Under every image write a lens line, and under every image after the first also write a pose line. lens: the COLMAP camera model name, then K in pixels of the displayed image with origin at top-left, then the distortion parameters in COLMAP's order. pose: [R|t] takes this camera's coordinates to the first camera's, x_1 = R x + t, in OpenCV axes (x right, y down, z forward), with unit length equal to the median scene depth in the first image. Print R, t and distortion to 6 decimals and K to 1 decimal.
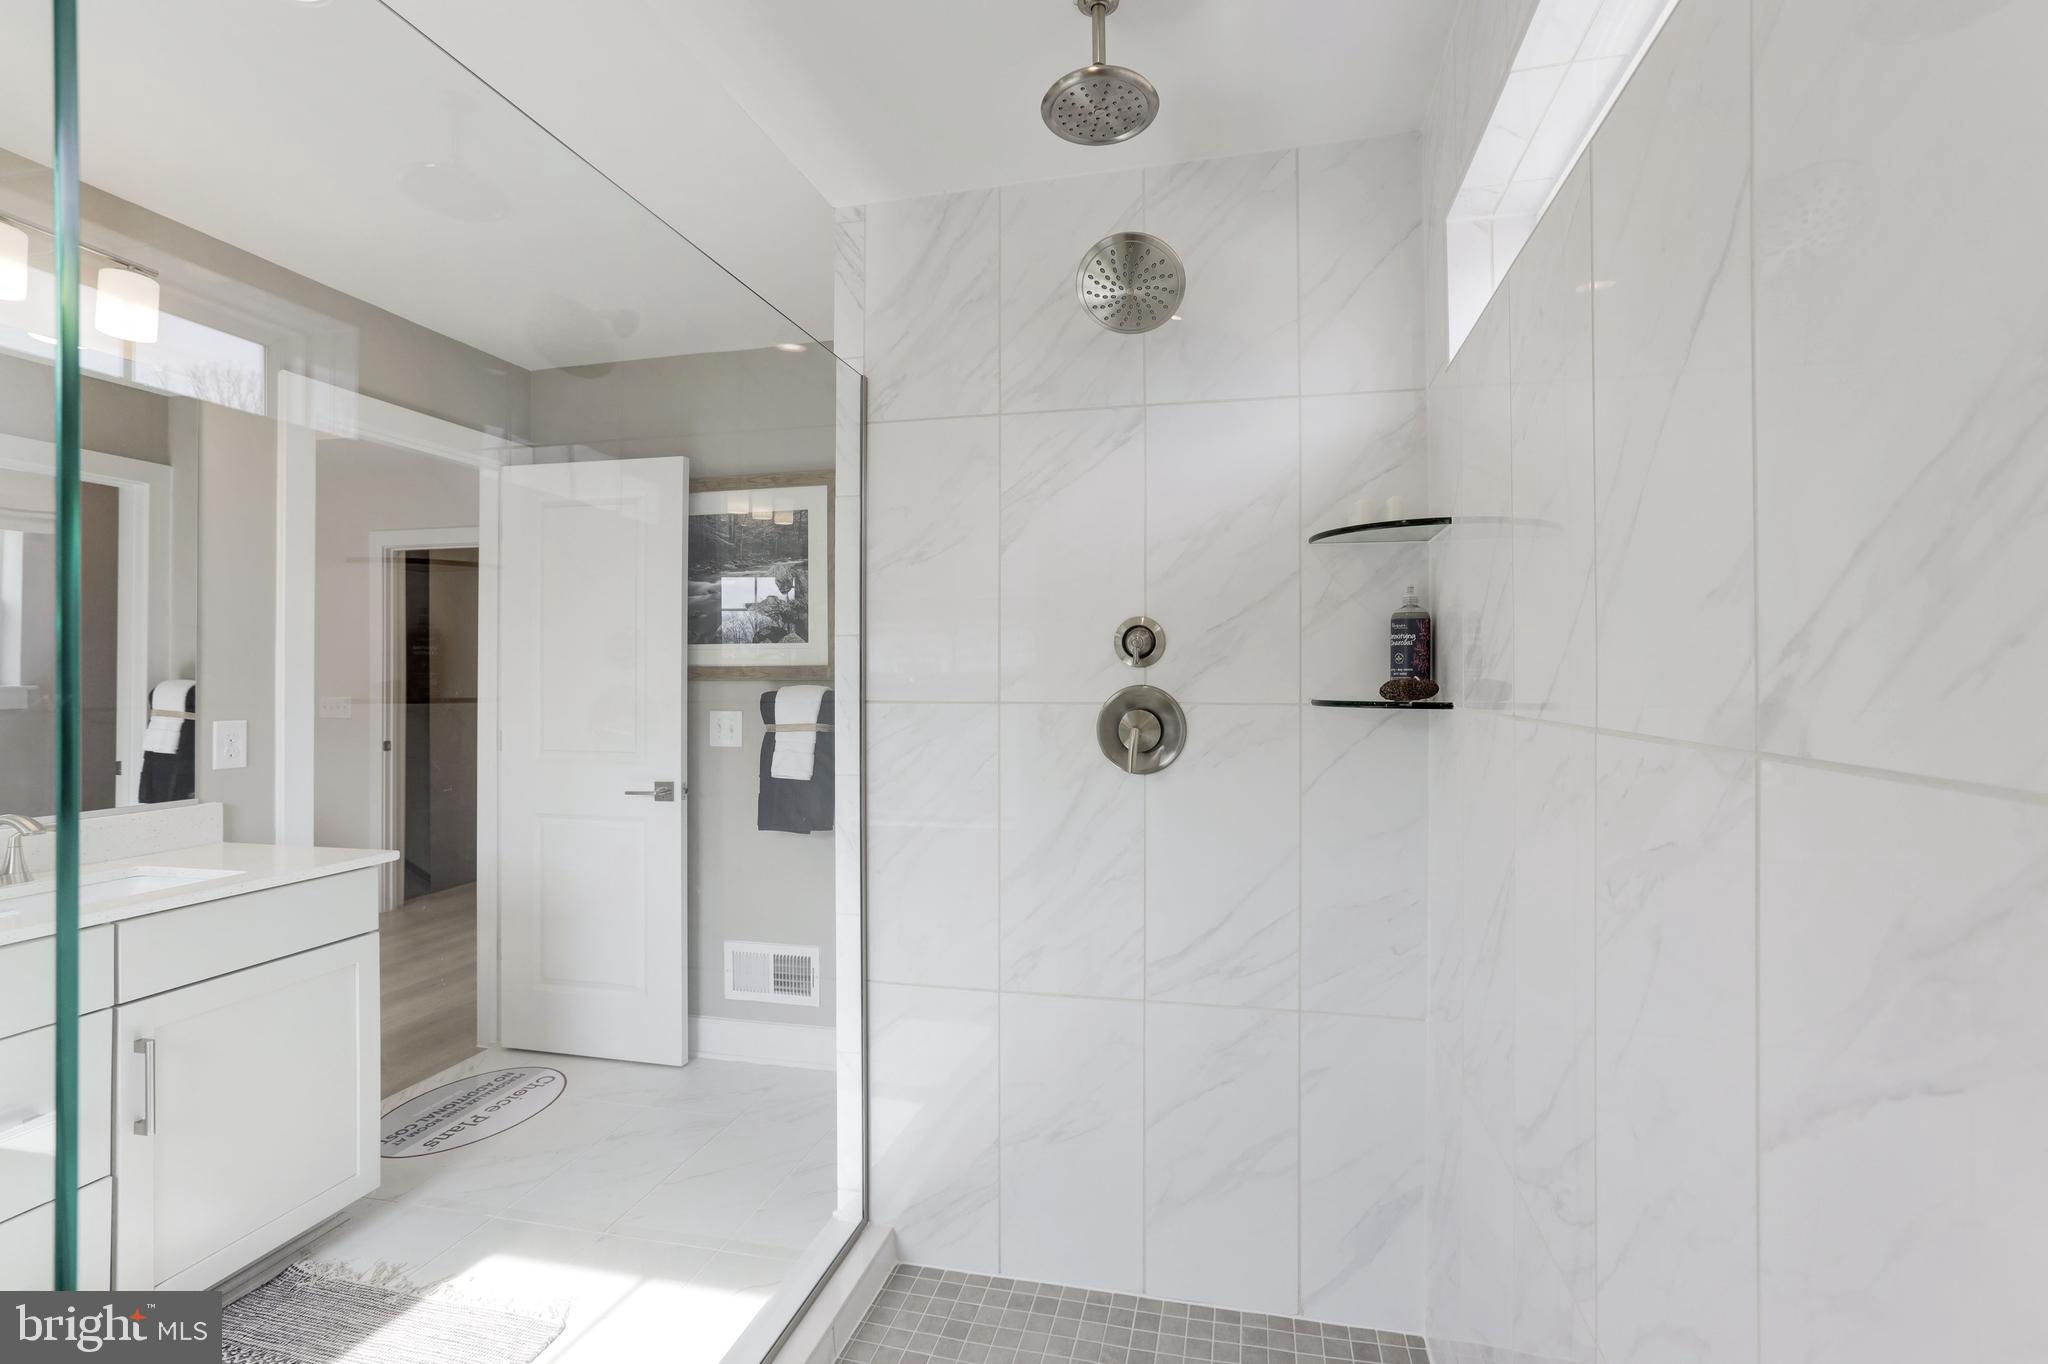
lens RADIAL K [[950.9, 0, 1031.0], [0, 950.9, 681.5], [0, 0, 1]] dist [-0.002494, 0.002499]
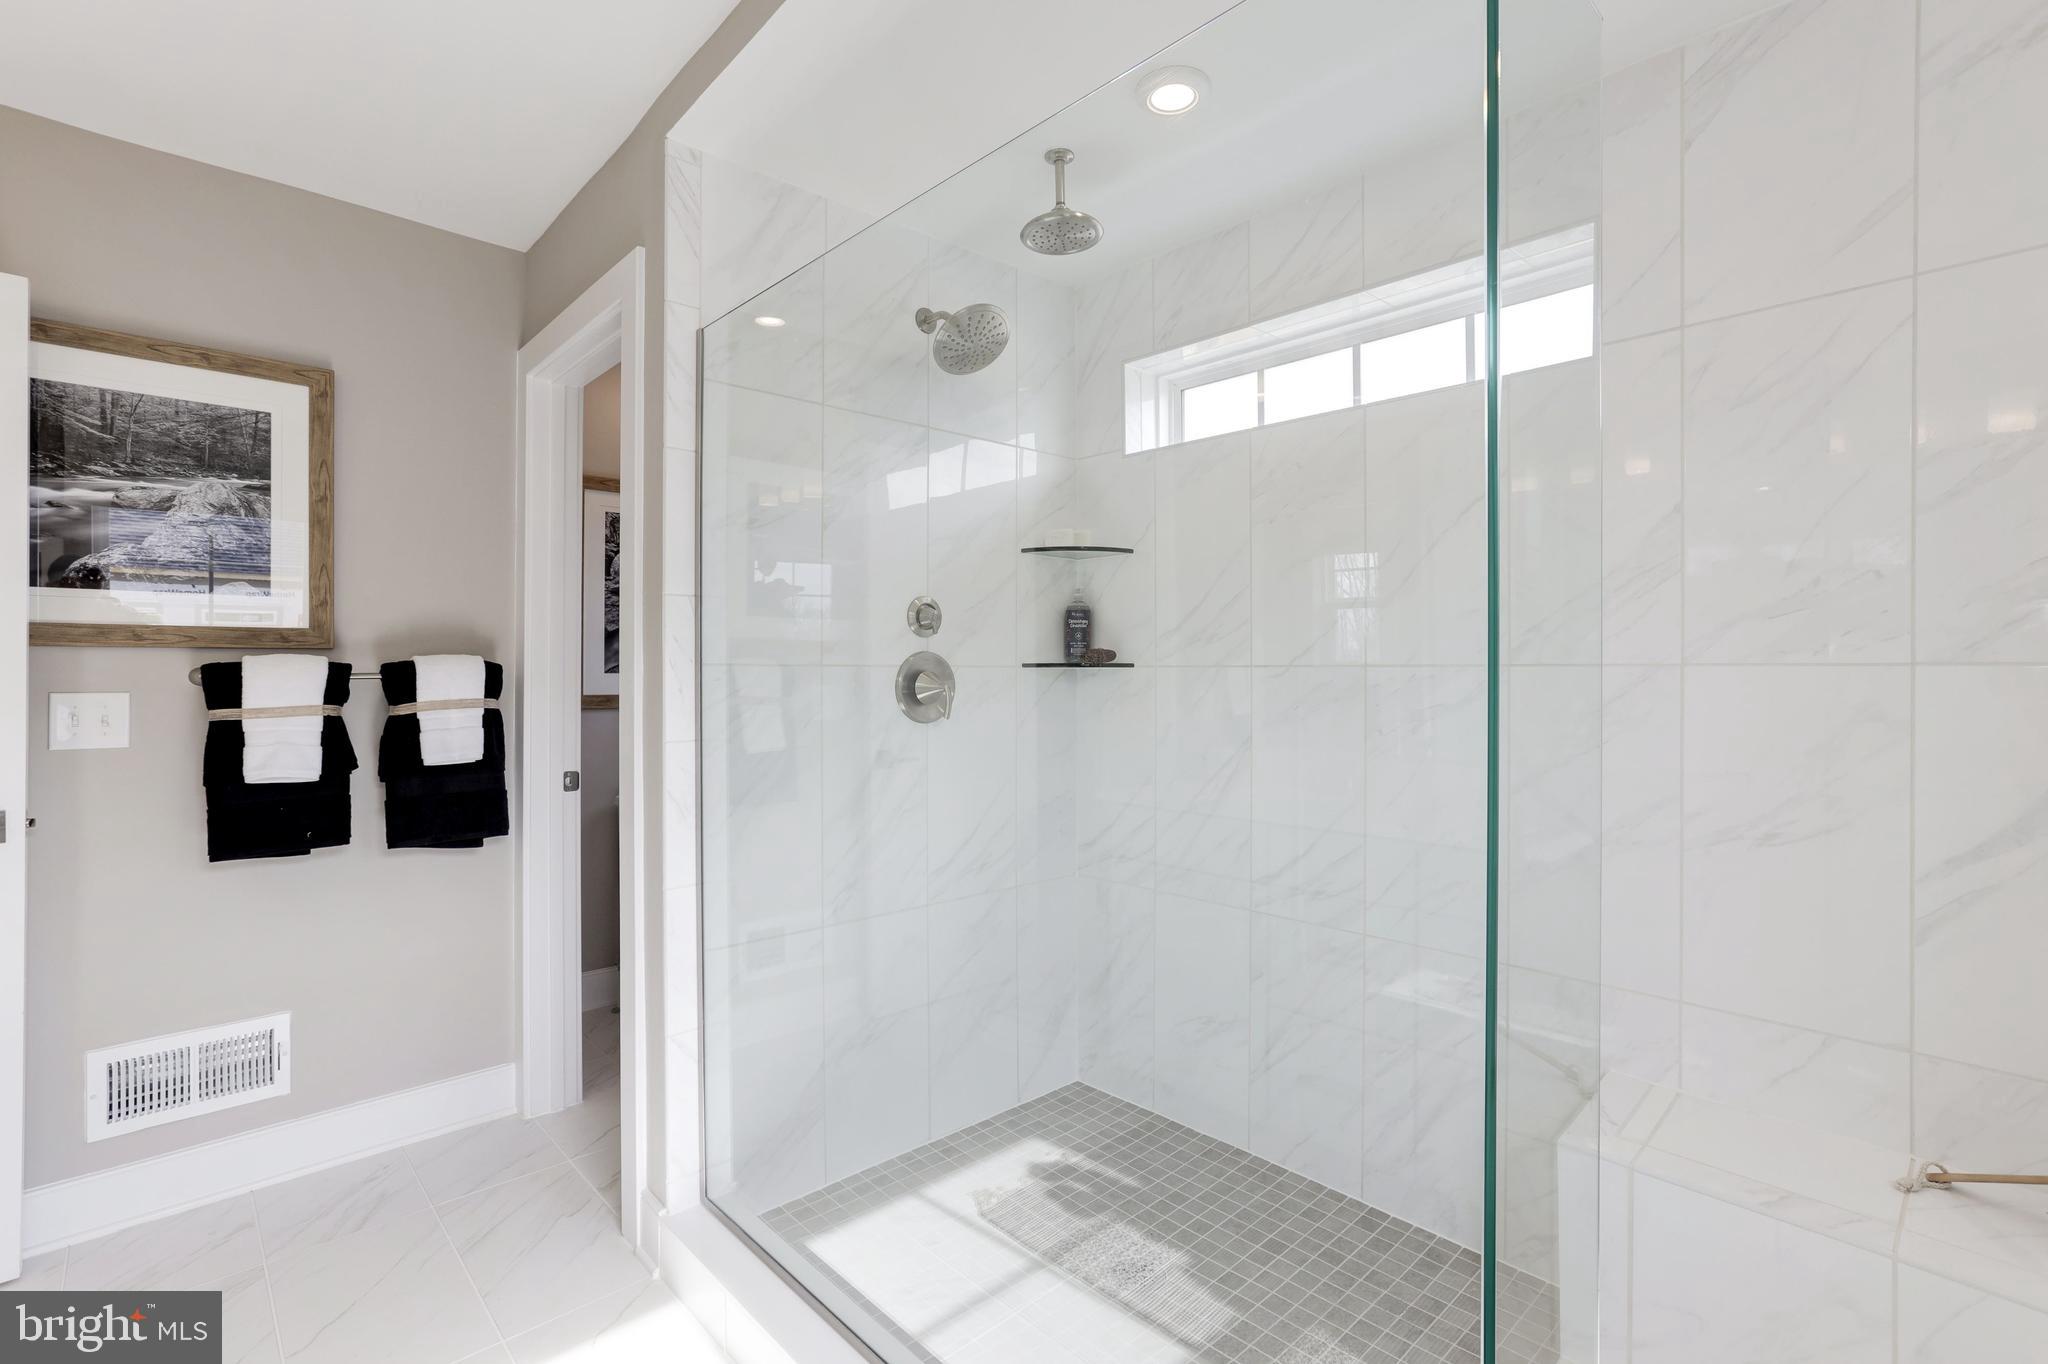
lens RADIAL K [[950.9, 0, 1032.7], [0, 950.9, 677.4], [0, 0, 1]] dist [-0.002494, 0.002499]
pose [[0.563910, -0.005762, 0.825816, -0.507369], [0.003301, 0.999983, 0.004723, 0.019628], [-0.825830, 0.000062, 0.563919, 0.113029]]
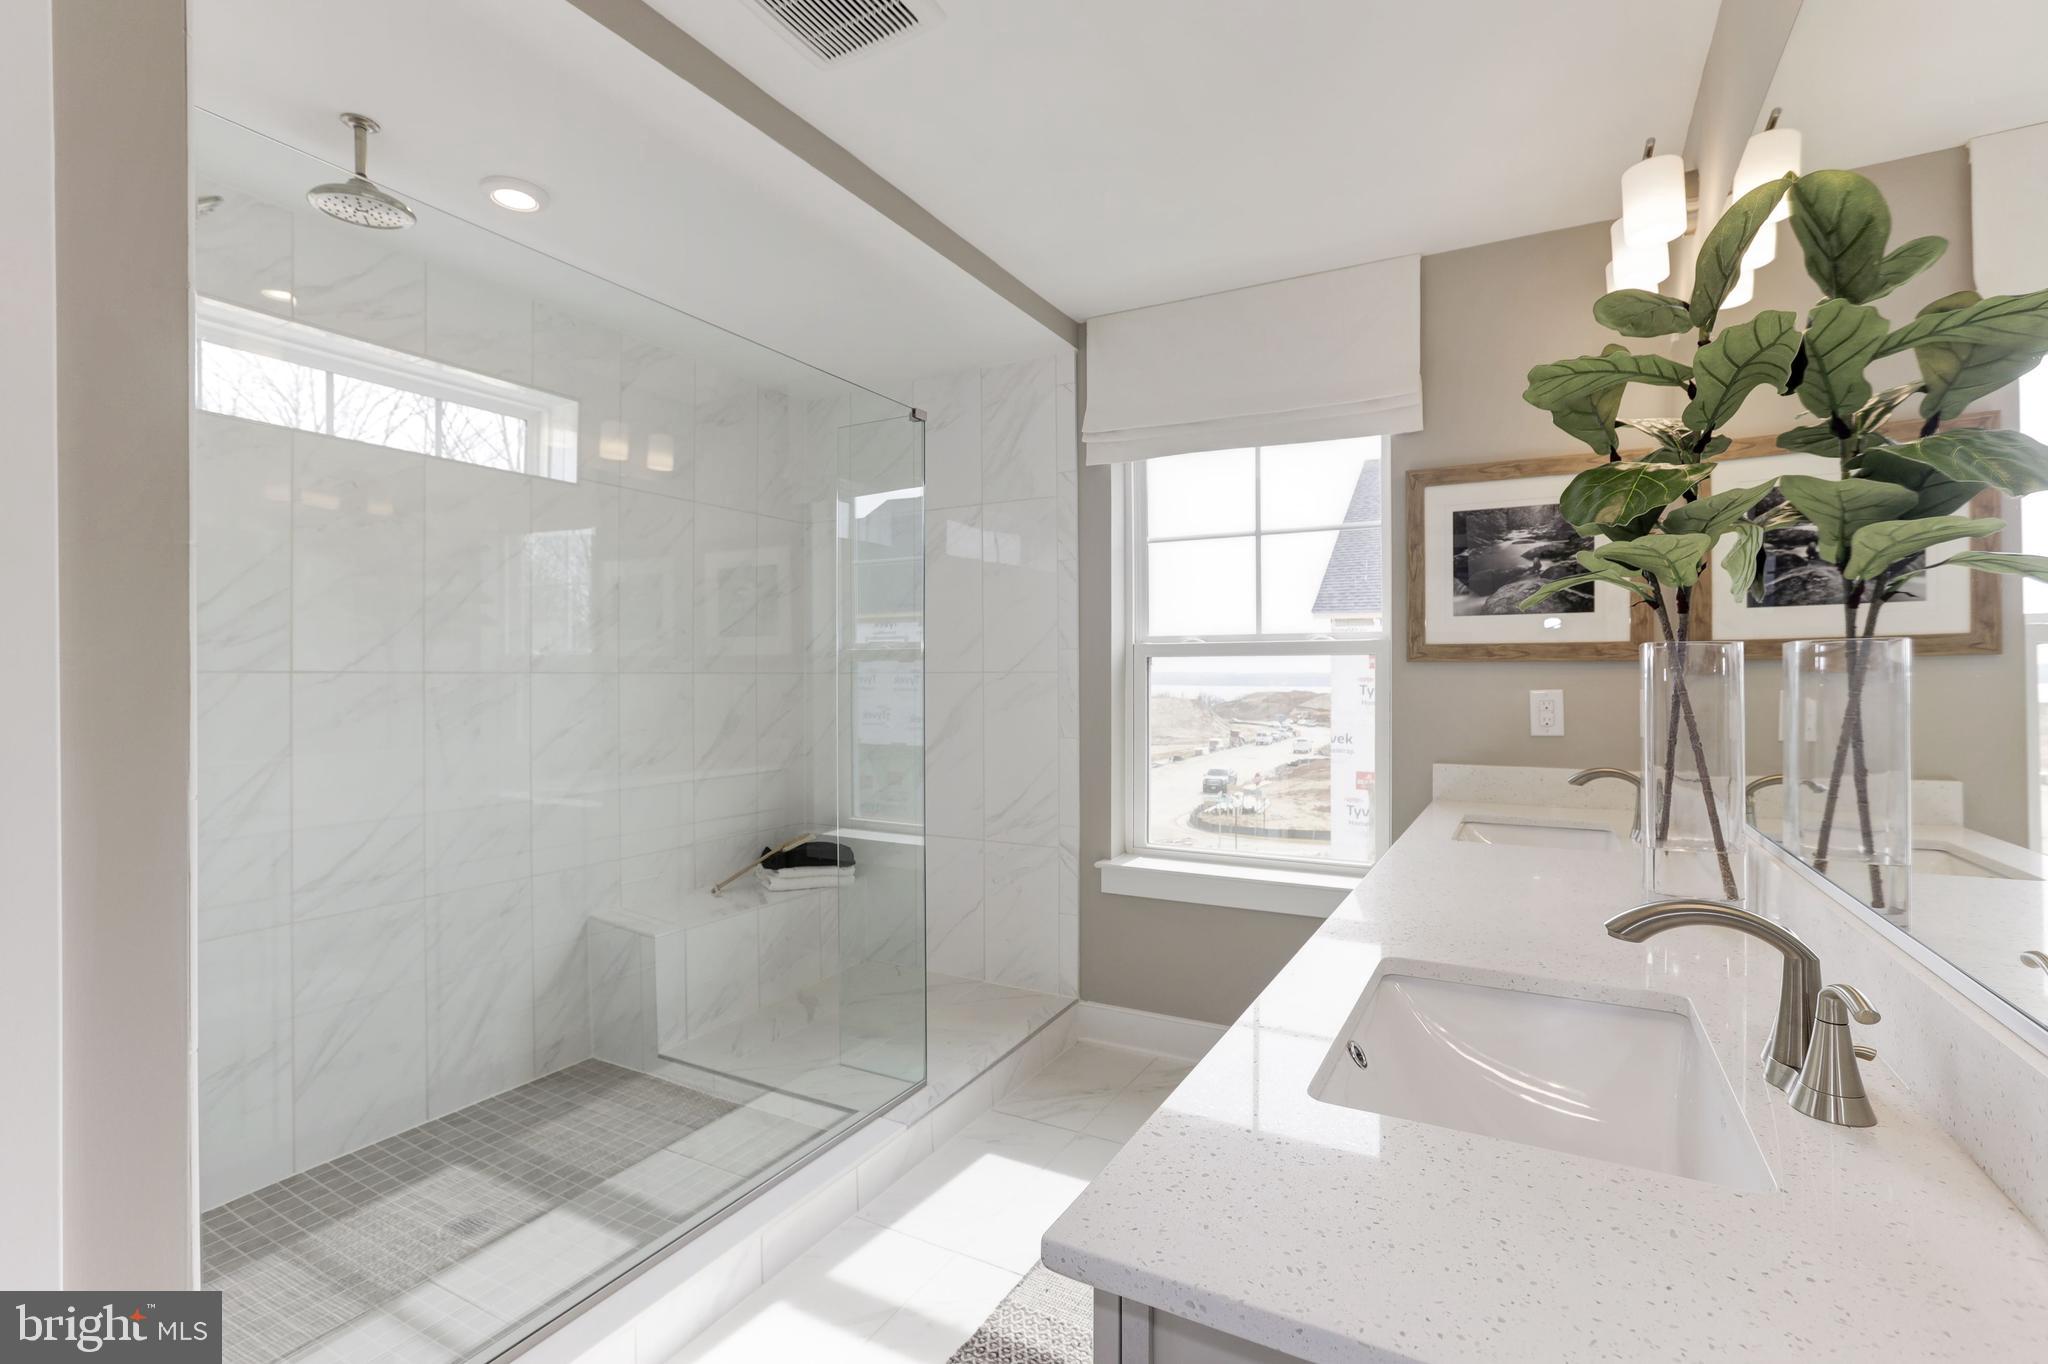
lens RADIAL K [[950.9, 0, 1026.9], [0, 950.9, 676.6], [0, 0, 1]] dist [-0.002494, 0.002499]
pose [[-0.956943, 0.009810, 0.290109, -0.544763], [0.010486, 0.999945, 0.000774, 0.024409], [-0.290085, 0.003783, -0.956993, 0.999515]]
